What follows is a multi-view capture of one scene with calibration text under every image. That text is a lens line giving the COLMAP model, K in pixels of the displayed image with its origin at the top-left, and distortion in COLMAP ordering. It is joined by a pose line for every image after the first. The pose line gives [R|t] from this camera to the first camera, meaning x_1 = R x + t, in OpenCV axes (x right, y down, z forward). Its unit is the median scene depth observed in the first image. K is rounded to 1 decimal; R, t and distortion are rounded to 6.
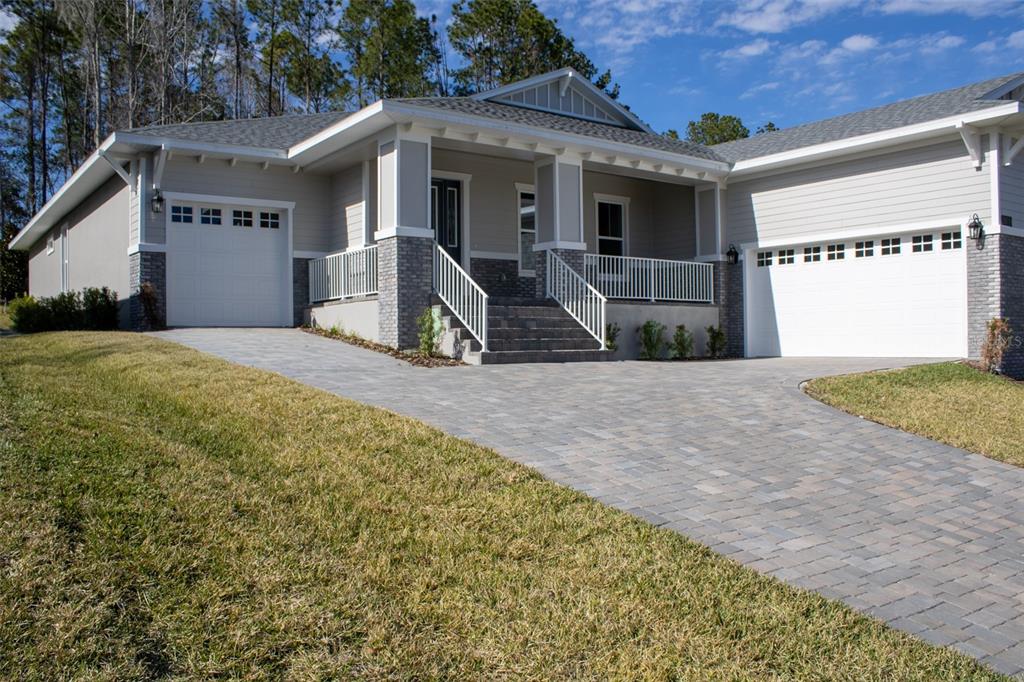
lens RADIAL K [[851.2, 0, 512.0], [0, 851.2, 341.0], [0, 0, 1]] dist [-0.156560, 0.131689]
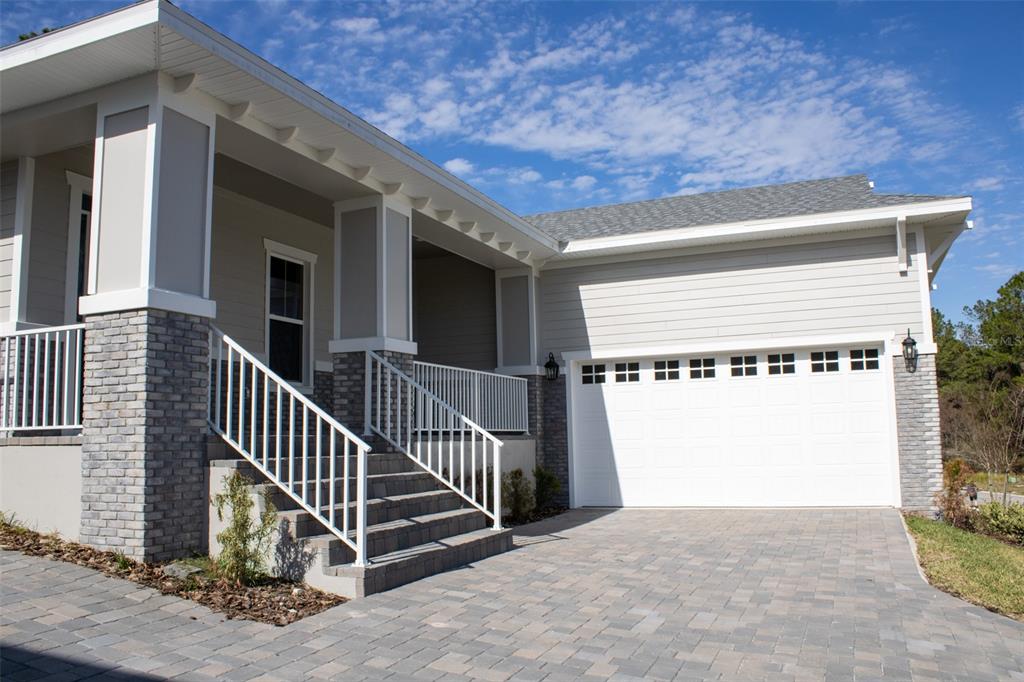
lens RADIAL K [[851.2, 0, 512.0], [0, 851.2, 341.0], [0, 0, 1]] dist [-0.156560, 0.131689]
pose [[0.862657, 0.051498, 0.503161, -0.173948], [0.008954, 0.993092, -0.116993, -0.048273], [-0.505711, 0.105430, 0.856237, 0.476889]]
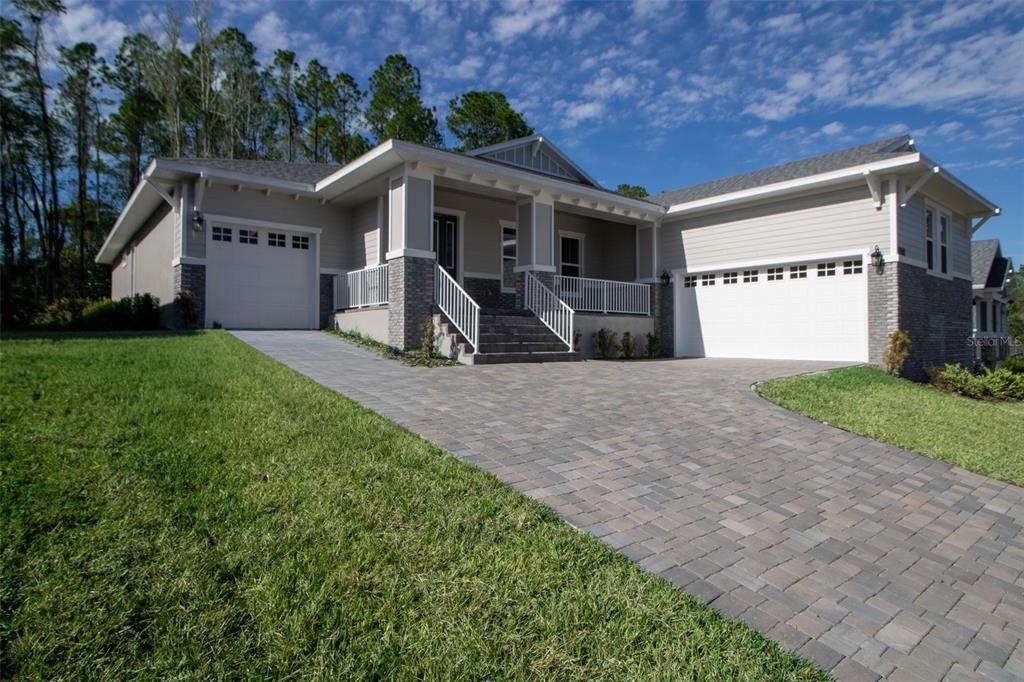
lens RADIAL K [[564.2, 0, 515.2], [0, 564.2, 326.4], [0, 0, 1]] dist [0.021024, -0.036552]
pose [[0.998652, 0.013955, 0.050003, -0.015603], [-0.013022, 0.999736, -0.018924, -0.010144], [-0.050254, 0.018247, 0.998570, 0.174069]]
